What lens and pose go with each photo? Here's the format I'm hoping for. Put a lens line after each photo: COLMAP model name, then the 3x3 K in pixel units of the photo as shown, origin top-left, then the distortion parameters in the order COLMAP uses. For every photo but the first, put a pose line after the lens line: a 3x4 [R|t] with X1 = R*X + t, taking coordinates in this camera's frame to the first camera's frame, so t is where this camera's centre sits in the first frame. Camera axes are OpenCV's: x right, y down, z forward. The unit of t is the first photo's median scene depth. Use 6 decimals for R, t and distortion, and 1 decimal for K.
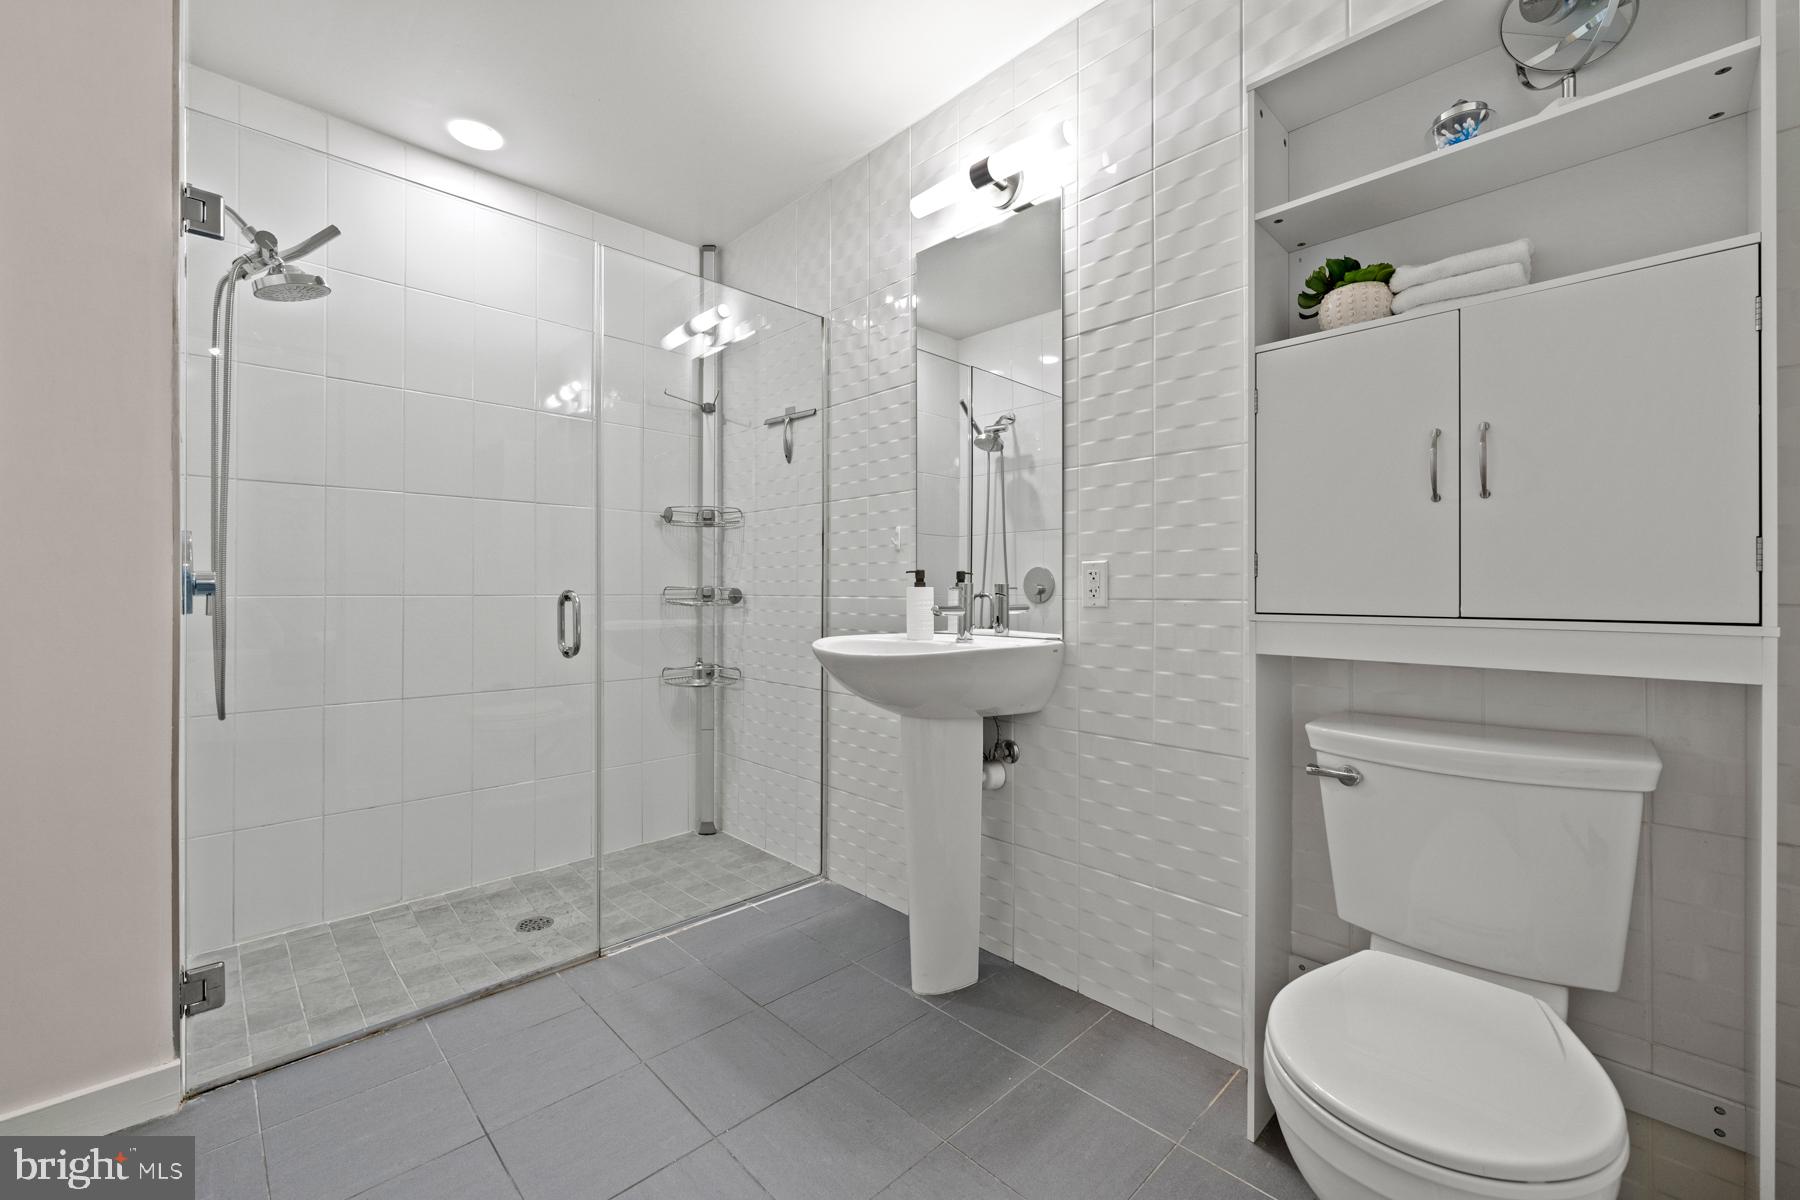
lens RADIAL K [[715.8, 0, 900.0], [0, 715.8, 600.0], [0, 0, 1]] dist [0.007901, 0.000070]
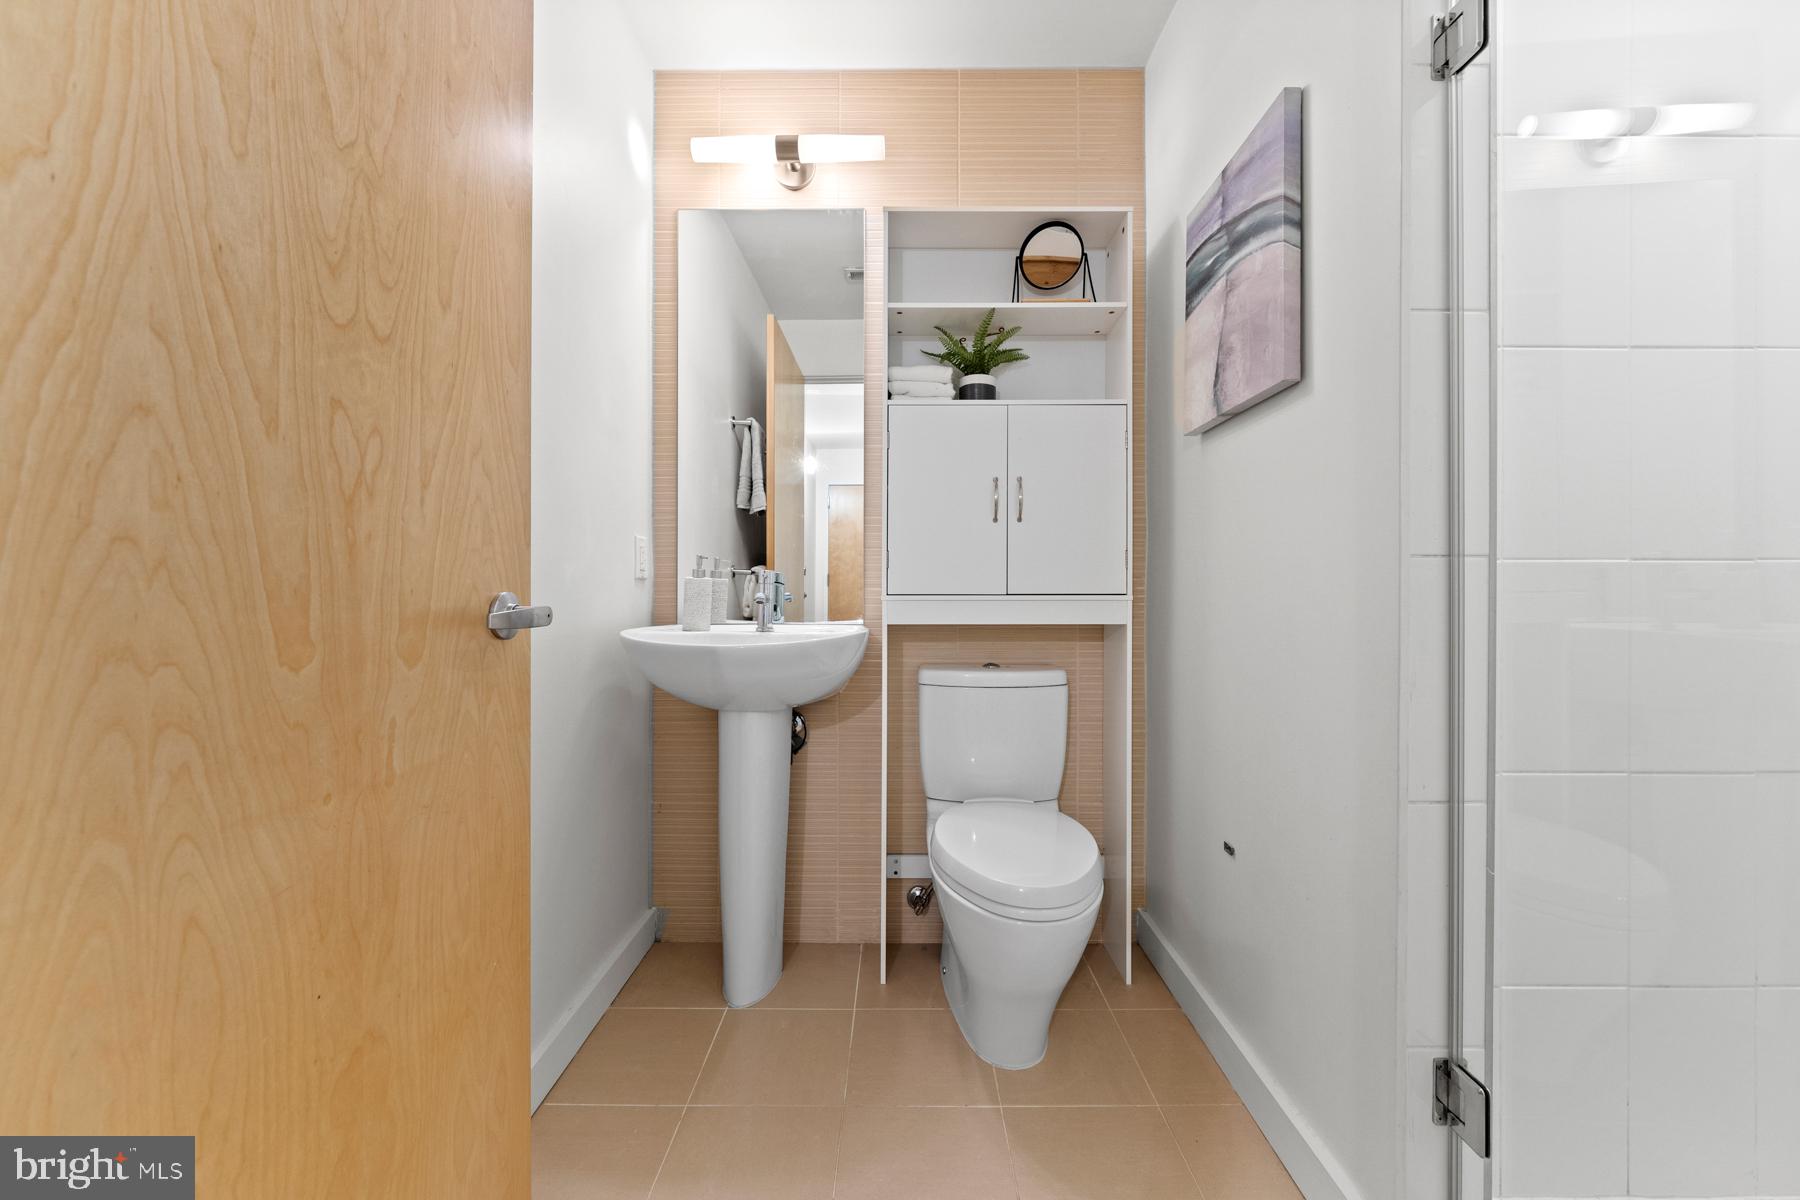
lens RADIAL K [[715.8, 0, 900.0], [0, 715.8, 600.0], [0, 0, 1]] dist [0.007901, 0.000070]
pose [[0.477033, -0.025751, 0.878508, -0.750873], [0.000509, 0.999579, 0.029023, -0.010585], [-0.878885, -0.013398, 0.476845, 0.436804]]
